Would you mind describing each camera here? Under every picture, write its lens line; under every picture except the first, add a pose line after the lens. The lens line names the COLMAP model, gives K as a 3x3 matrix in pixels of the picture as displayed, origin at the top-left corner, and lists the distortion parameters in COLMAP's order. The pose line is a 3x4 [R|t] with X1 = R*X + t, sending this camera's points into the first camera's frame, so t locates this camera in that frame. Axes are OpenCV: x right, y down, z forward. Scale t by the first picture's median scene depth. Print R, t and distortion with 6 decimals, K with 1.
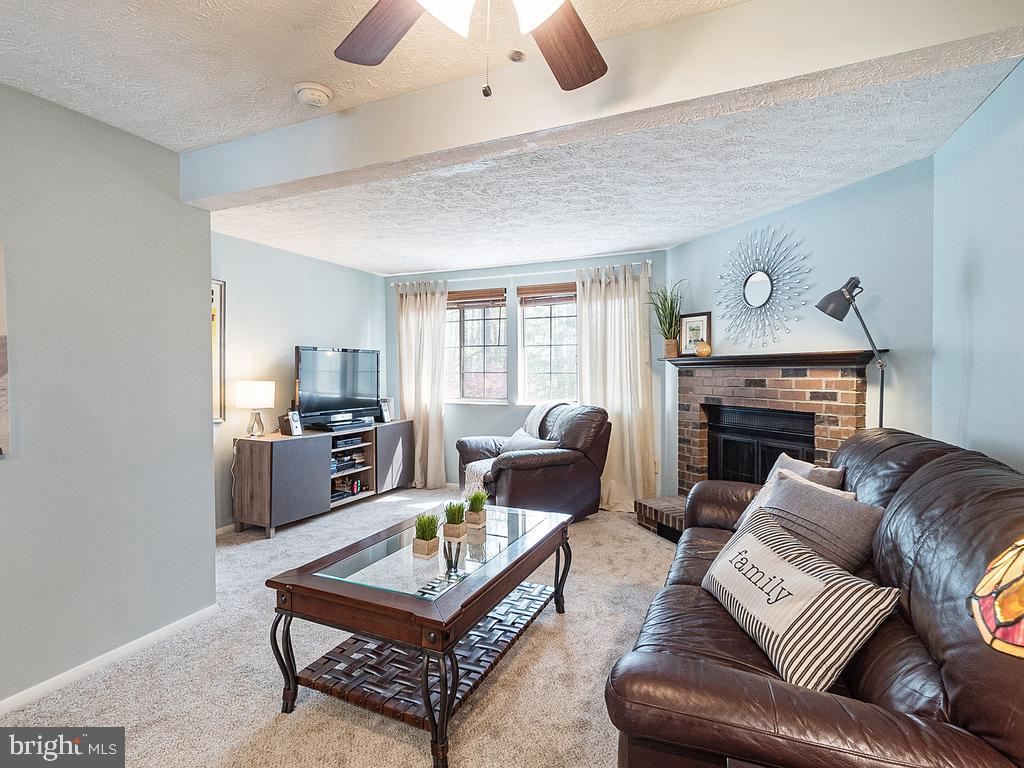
lens RADIAL K [[545.0, 0, 508.1], [0, 545.0, 378.7], [0, 0, 1]] dist [-0.000544, 0.000101]
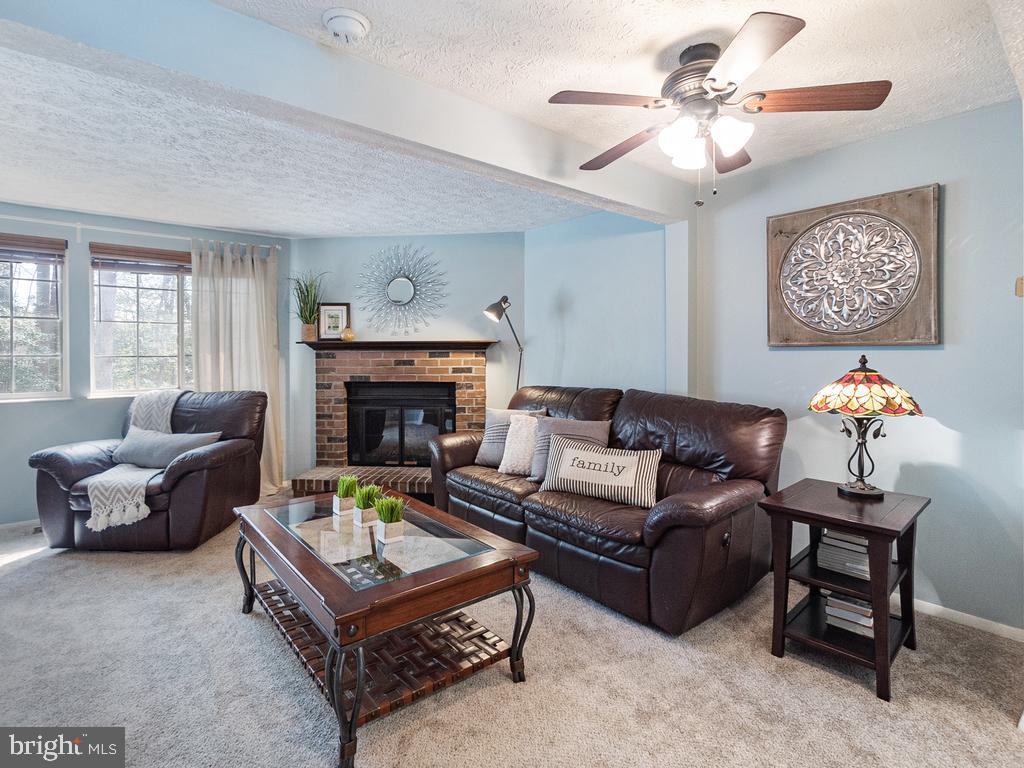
lens RADIAL K [[513.4, 0, 510.0], [0, 513.4, 359.3], [0, 0, 1]] dist [-0.000820, -0.009308]
pose [[0.420124, -0.010021, 0.907412, -0.500618], [0.013663, 0.999896, 0.004716, -0.002222], [-0.907364, 0.010416, 0.420217, 0.228108]]
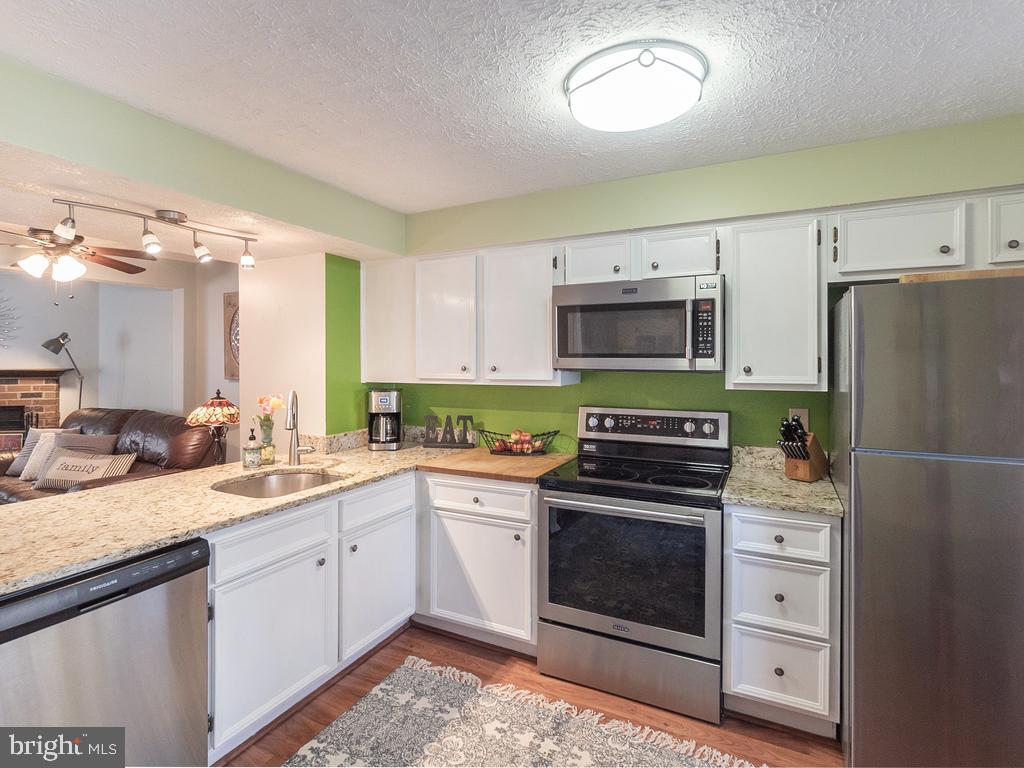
lens RADIAL K [[513.4, 0, 510.0], [0, 513.4, 359.3], [0, 0, 1]] dist [-0.000820, -0.009308]
pose [[0.029856, 0.007098, 0.999529, -0.753930], [0.011661, 0.999904, -0.007449, -0.039617], [-0.999486, 0.011878, 0.029770, -0.421220]]
